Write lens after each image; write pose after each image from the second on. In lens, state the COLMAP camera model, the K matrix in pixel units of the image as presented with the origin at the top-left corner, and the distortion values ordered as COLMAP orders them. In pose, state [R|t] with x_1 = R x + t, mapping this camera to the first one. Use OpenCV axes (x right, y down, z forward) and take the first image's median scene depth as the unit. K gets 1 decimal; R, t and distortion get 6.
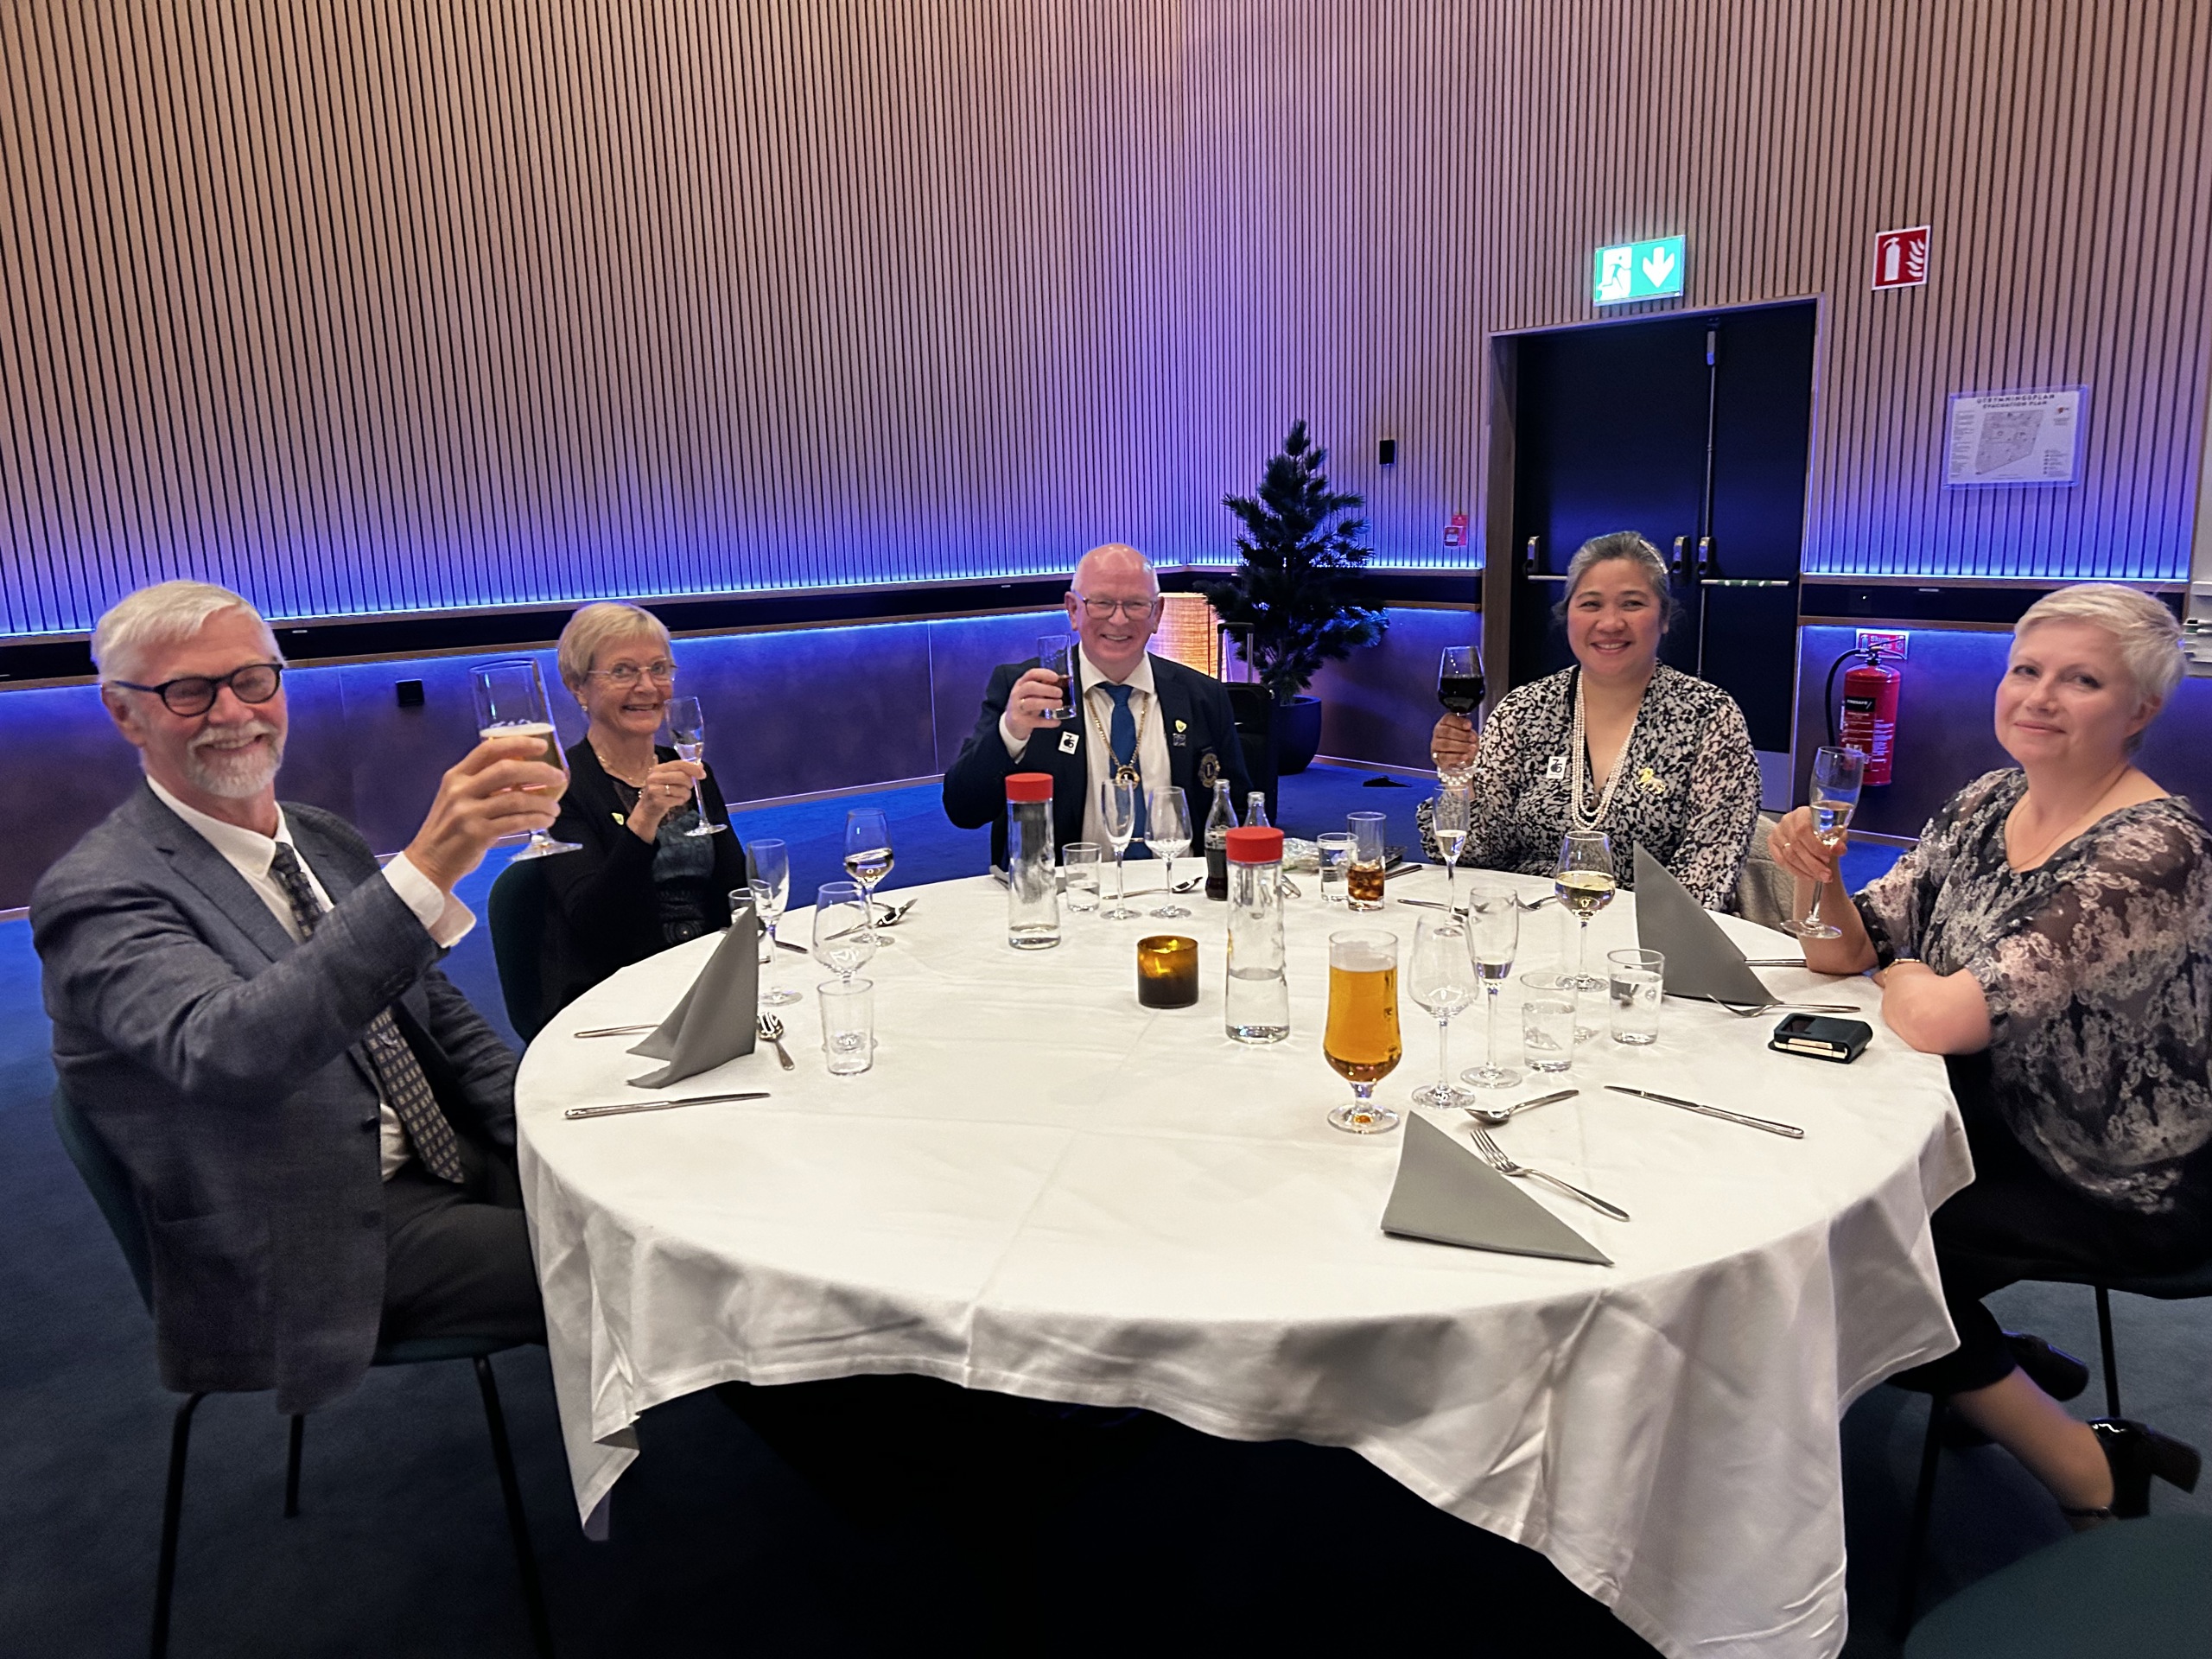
lens RADIAL K [[1653.8, 0, 1106.0], [0, 1653.8, 829.5], [0, 0, 1]] dist [0.123250, -0.097979]
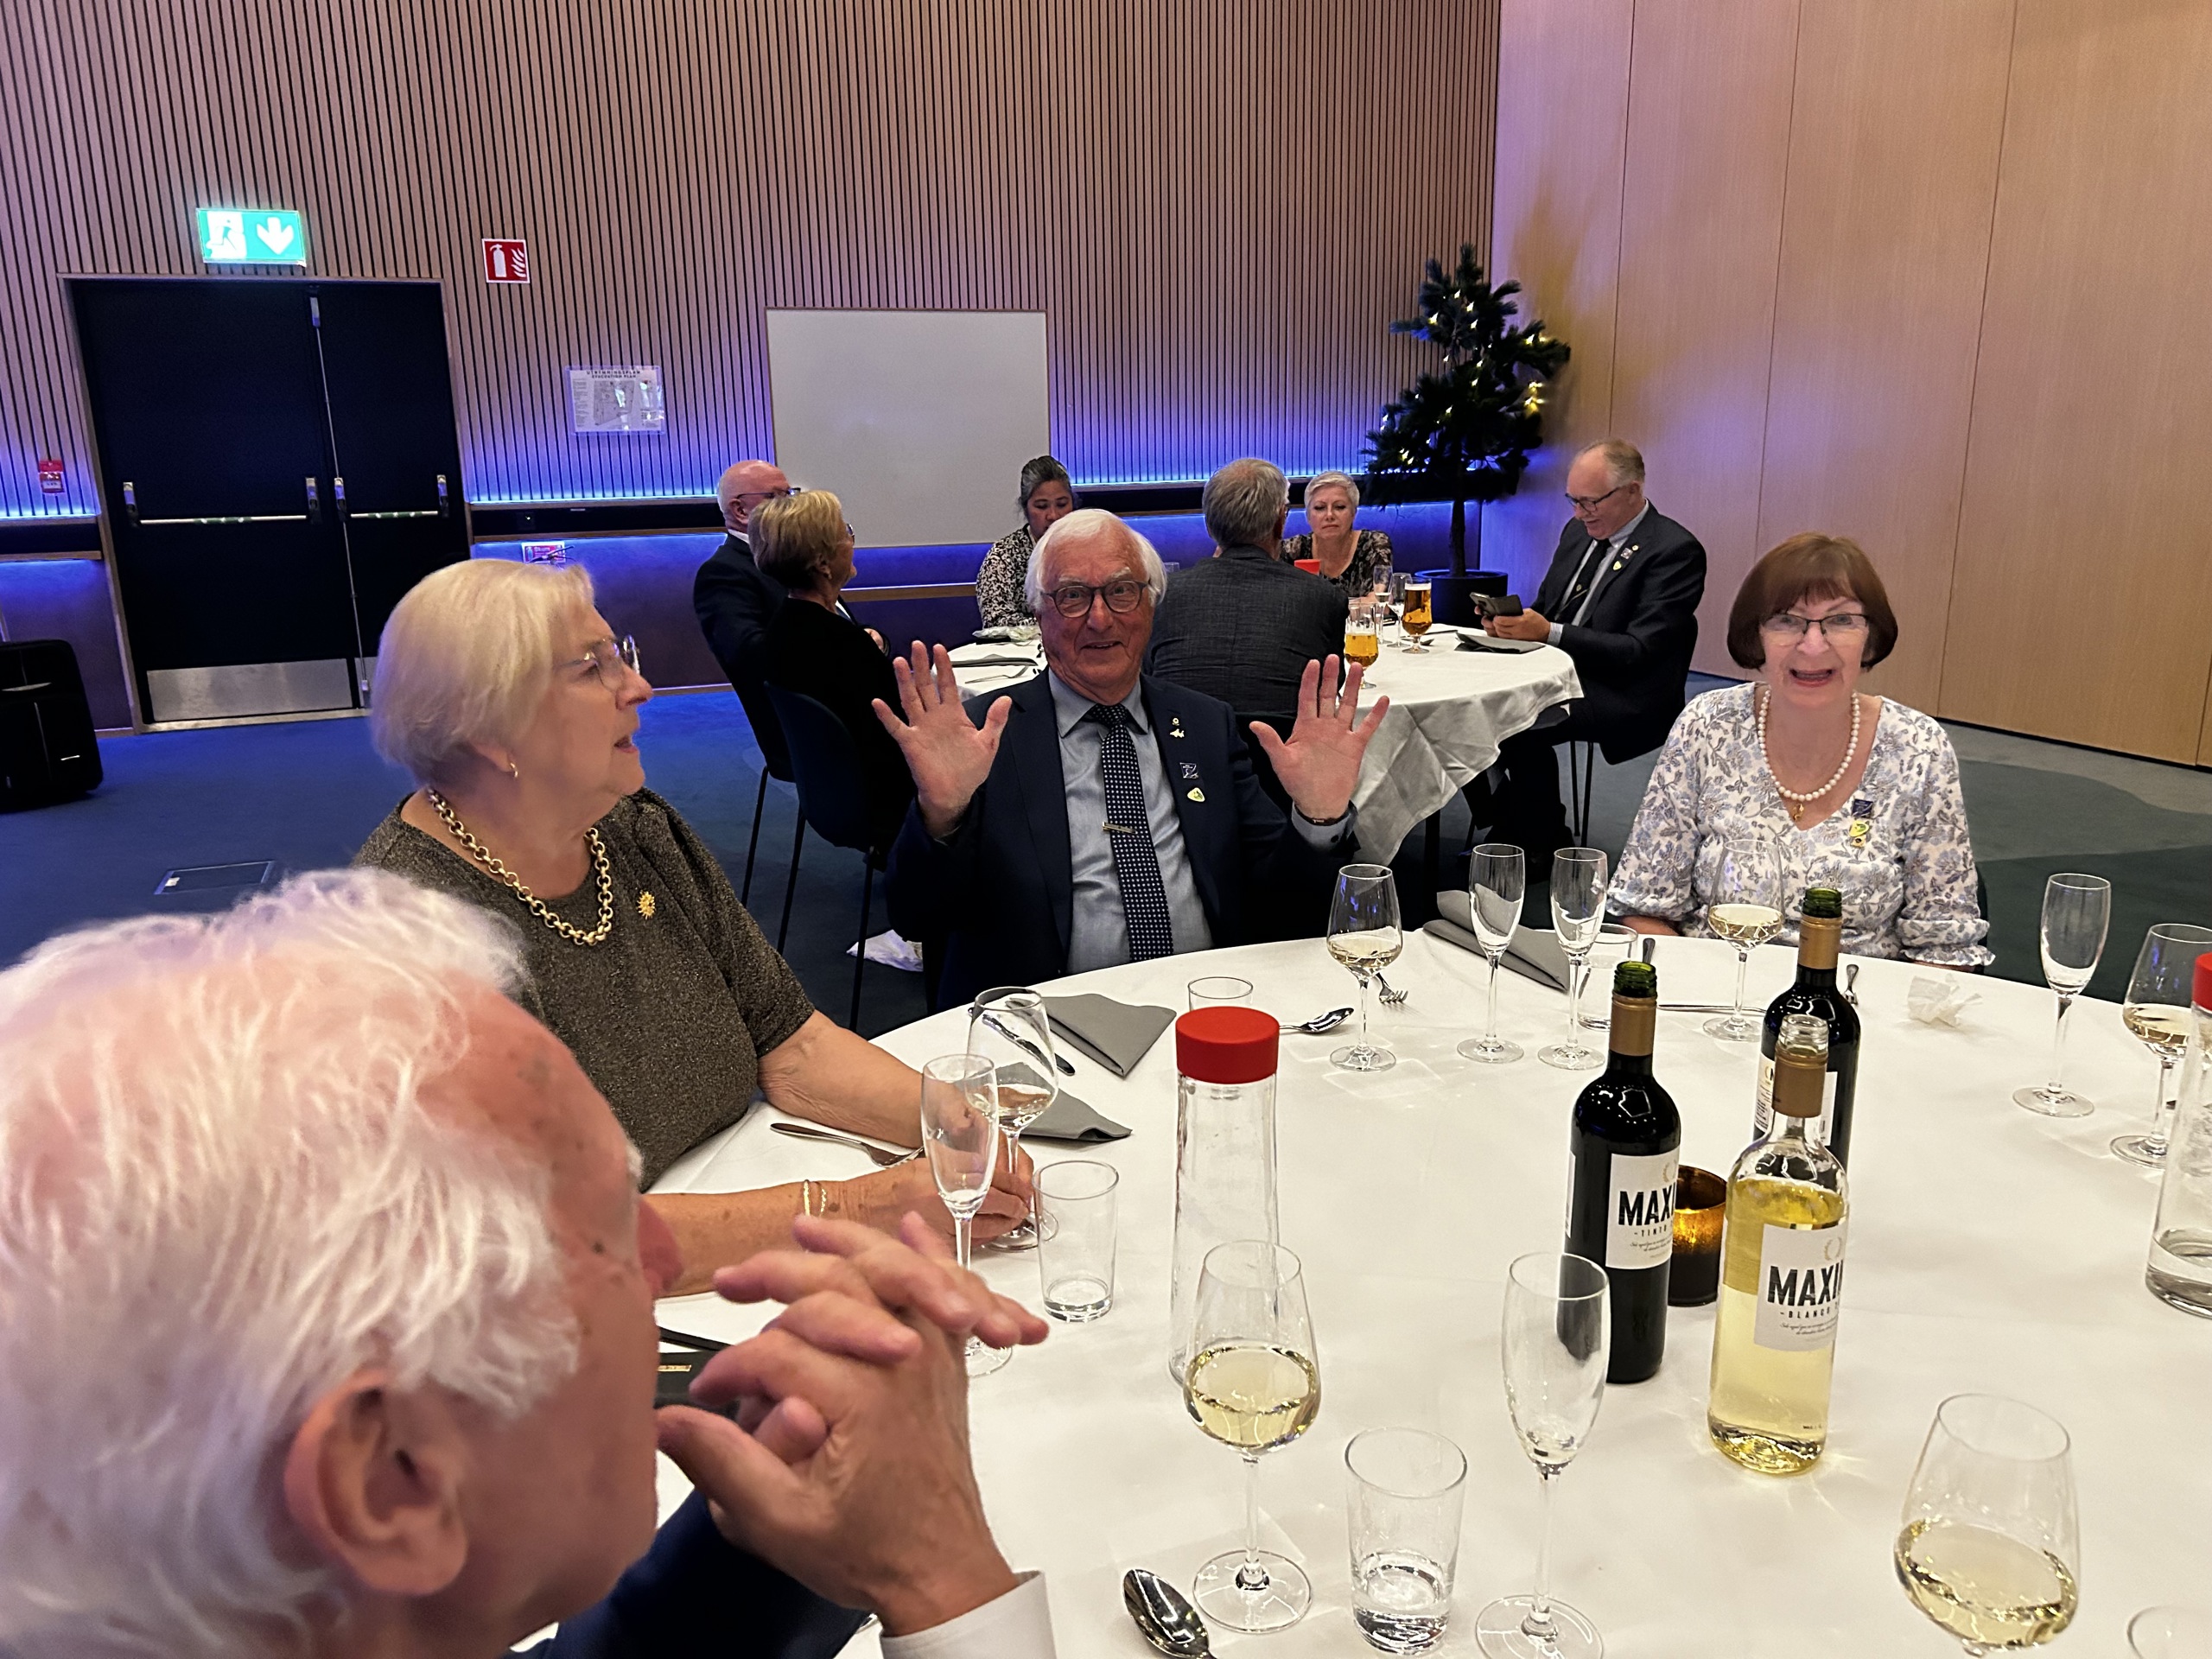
lens RADIAL K [[1653.8, 0, 1106.0], [0, 1653.8, 829.5], [0, 0, 1]] dist [0.123250, -0.097979]
pose [[0.283905, -0.225099, 0.932056, -0.694002], [0.214685, 0.962298, 0.167010, -0.025051], [-0.934510, 0.152683, 0.321527, 0.188080]]
